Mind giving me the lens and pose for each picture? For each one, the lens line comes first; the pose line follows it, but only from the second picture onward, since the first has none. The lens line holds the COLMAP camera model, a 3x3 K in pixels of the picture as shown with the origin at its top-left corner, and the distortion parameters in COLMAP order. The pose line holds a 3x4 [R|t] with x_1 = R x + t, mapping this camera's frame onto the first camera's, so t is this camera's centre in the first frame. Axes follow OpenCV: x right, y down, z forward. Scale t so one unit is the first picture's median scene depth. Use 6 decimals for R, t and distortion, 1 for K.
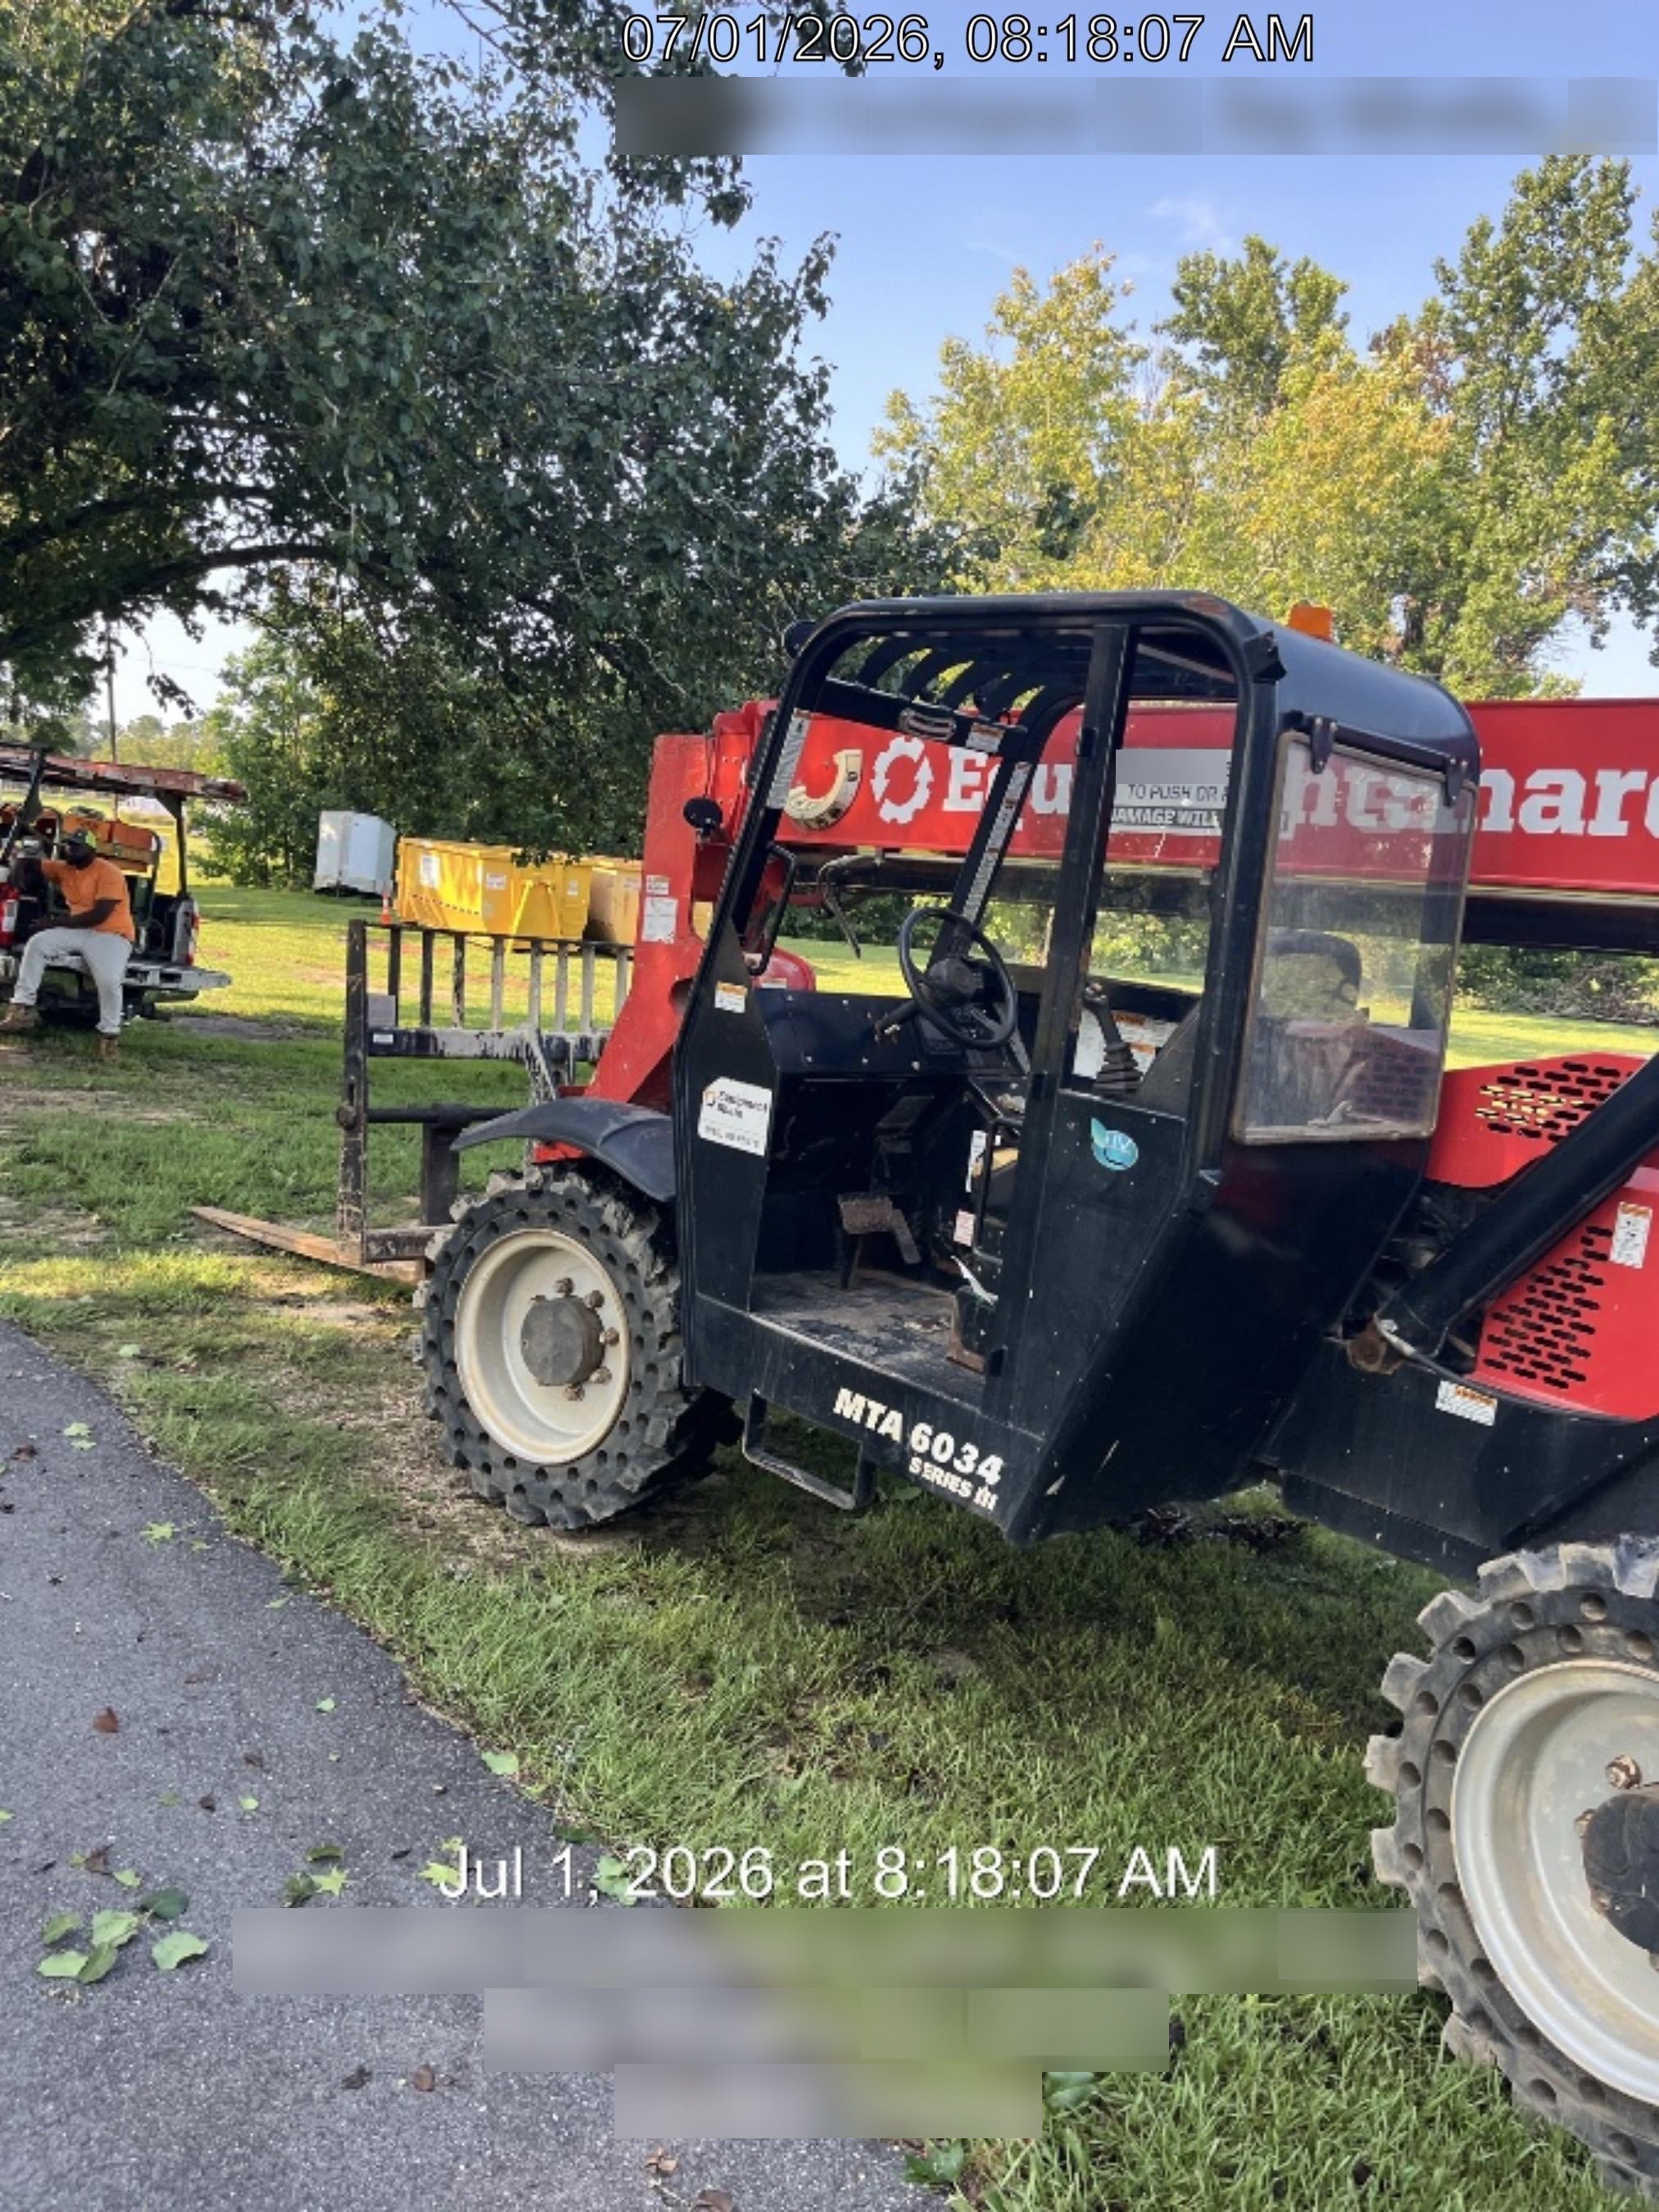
lens RADIAL K [[1703.8, 0, 818.8], [0, 1703.8, 1099.5], [0, 0, 1]] dist [0.114290, -0.131583]
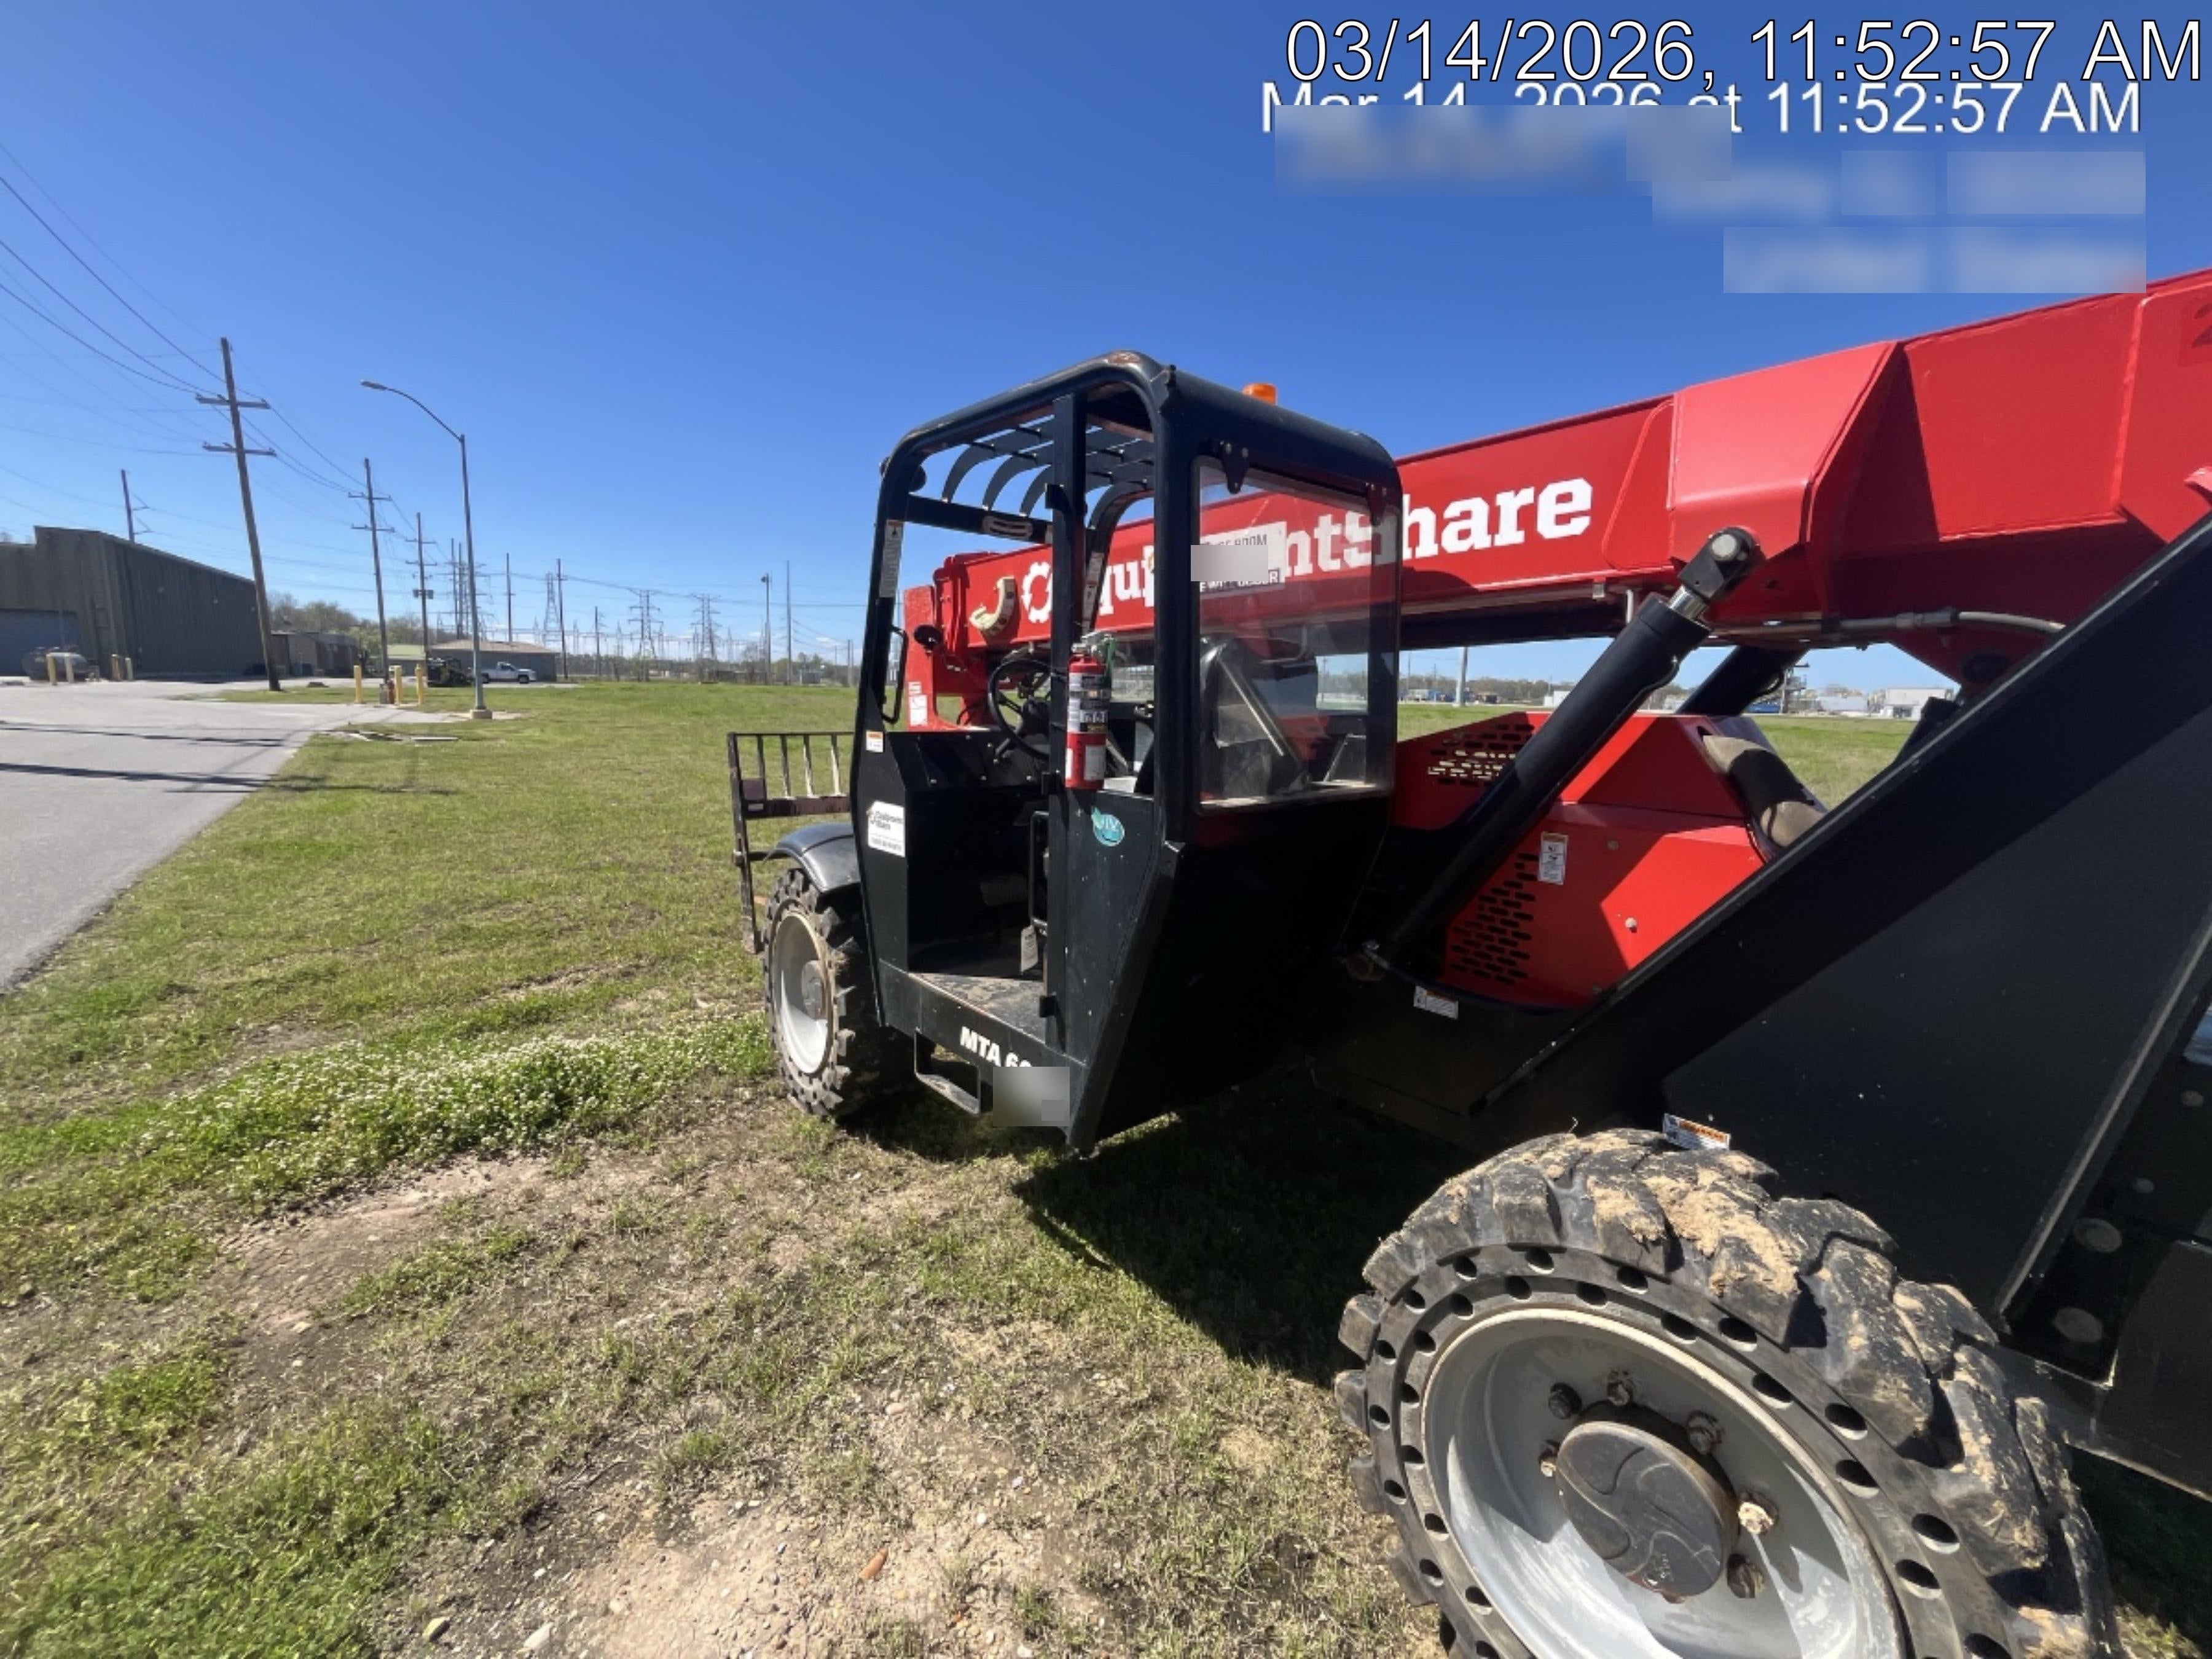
lens RADIAL K [[892.4, 0, 1091.0], [0, 892.4, 834.0], [0, 0, 1]] dist [0.000097, 0.000183]
pose [[0.992186, -0.092948, -0.083237, 0.178938], [0.094002, 0.995533, 0.008827, 0.022153], [0.082045, -0.016582, 0.996491, 0.311292]]
